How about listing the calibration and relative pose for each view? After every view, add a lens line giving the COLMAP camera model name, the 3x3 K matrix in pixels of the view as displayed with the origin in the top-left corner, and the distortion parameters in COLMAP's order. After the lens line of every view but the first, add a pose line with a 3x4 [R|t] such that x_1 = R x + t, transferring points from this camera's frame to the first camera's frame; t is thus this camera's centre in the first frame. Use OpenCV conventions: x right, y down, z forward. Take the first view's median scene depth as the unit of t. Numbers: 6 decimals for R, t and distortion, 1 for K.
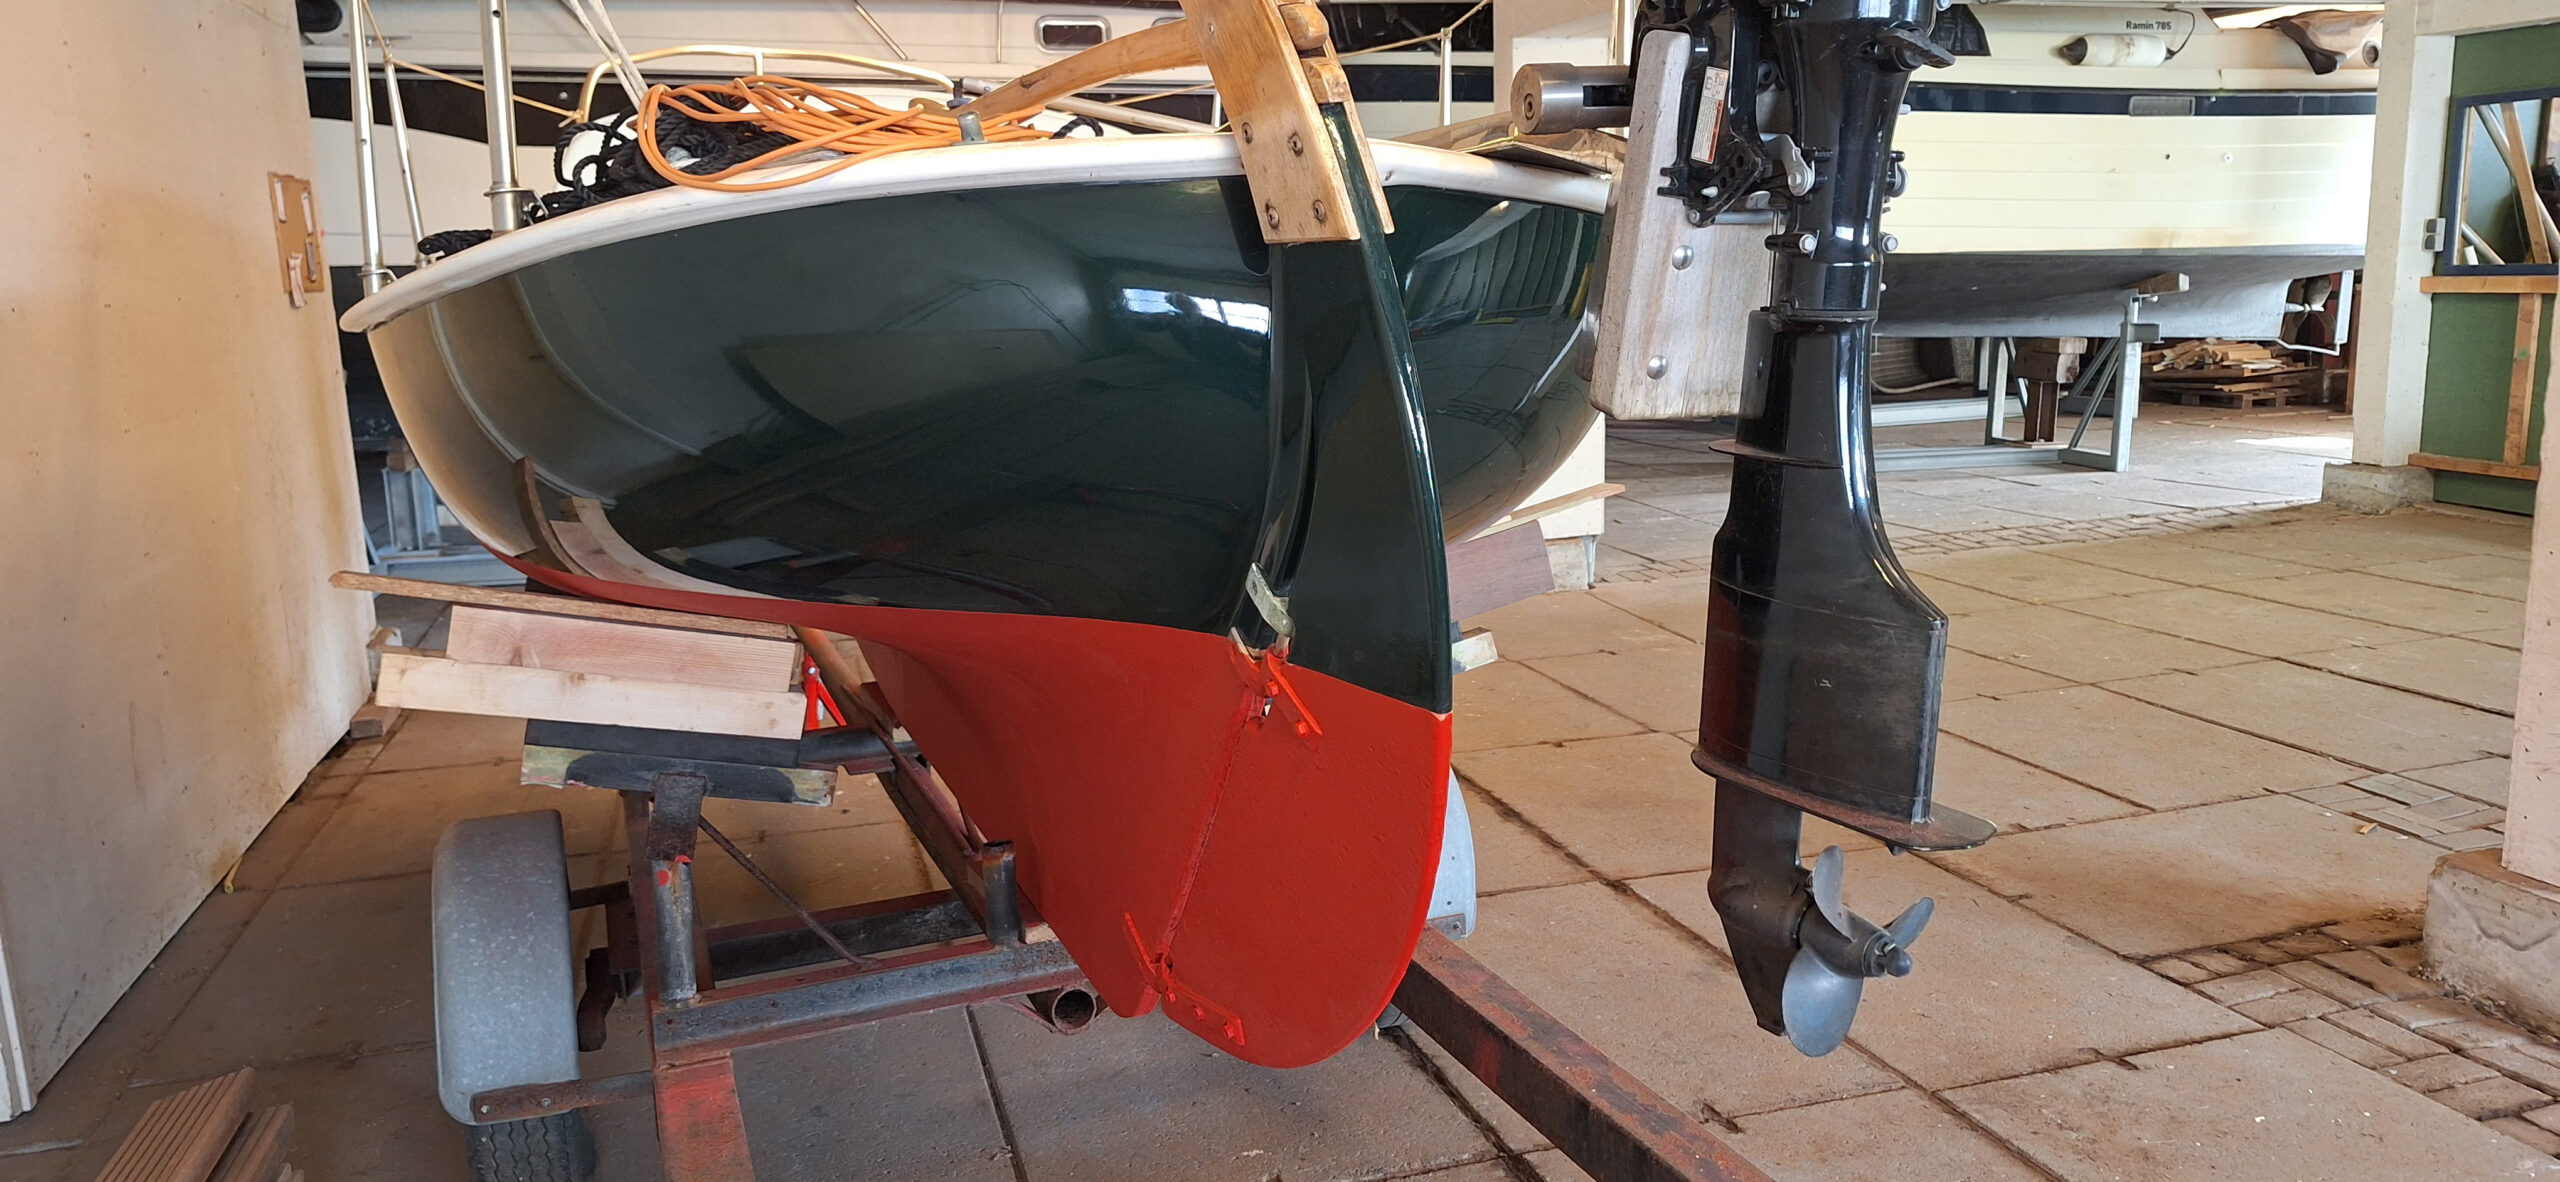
lens RADIAL K [[1714.5, 0, 1280.0], [0, 1714.5, 591.0], [0, 0, 1]] dist [0.004913, -0.024140]
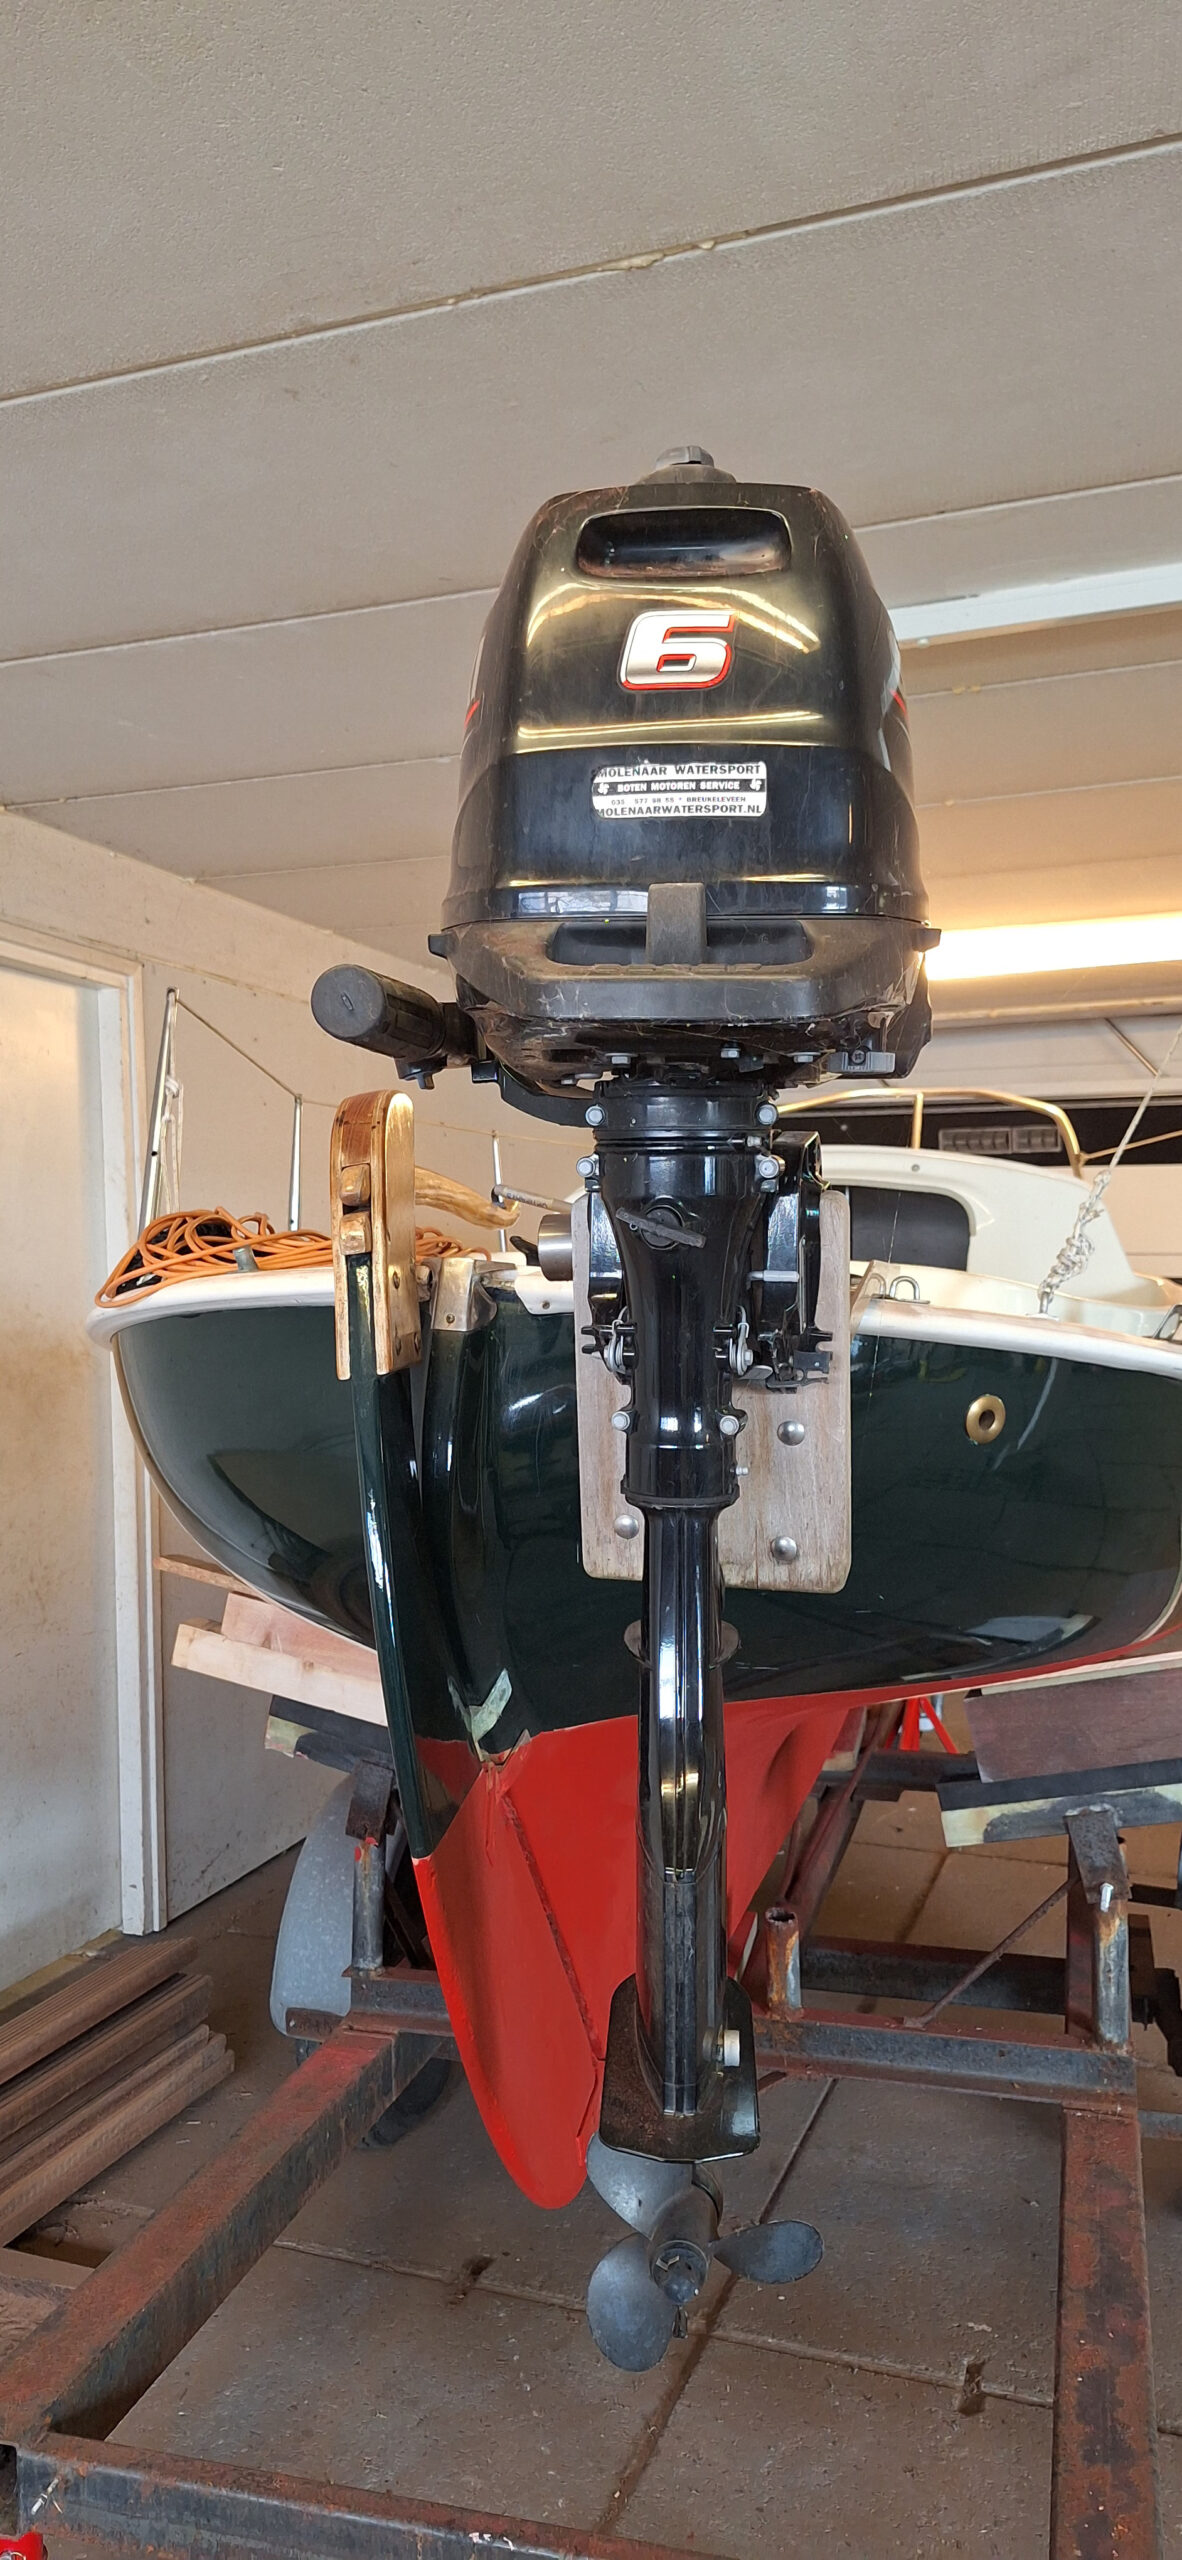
lens RADIAL K [[1714.5, 0, 591.0], [0, 1714.5, 1280.0], [0, 0, 1]] dist [0.004913, -0.024140]
pose [[0.788503, 0.018745, -0.614745, 0.472850], [-0.122348, 0.984339, -0.126915, -0.086009], [0.602738, 0.175286, 0.778448, 0.140248]]
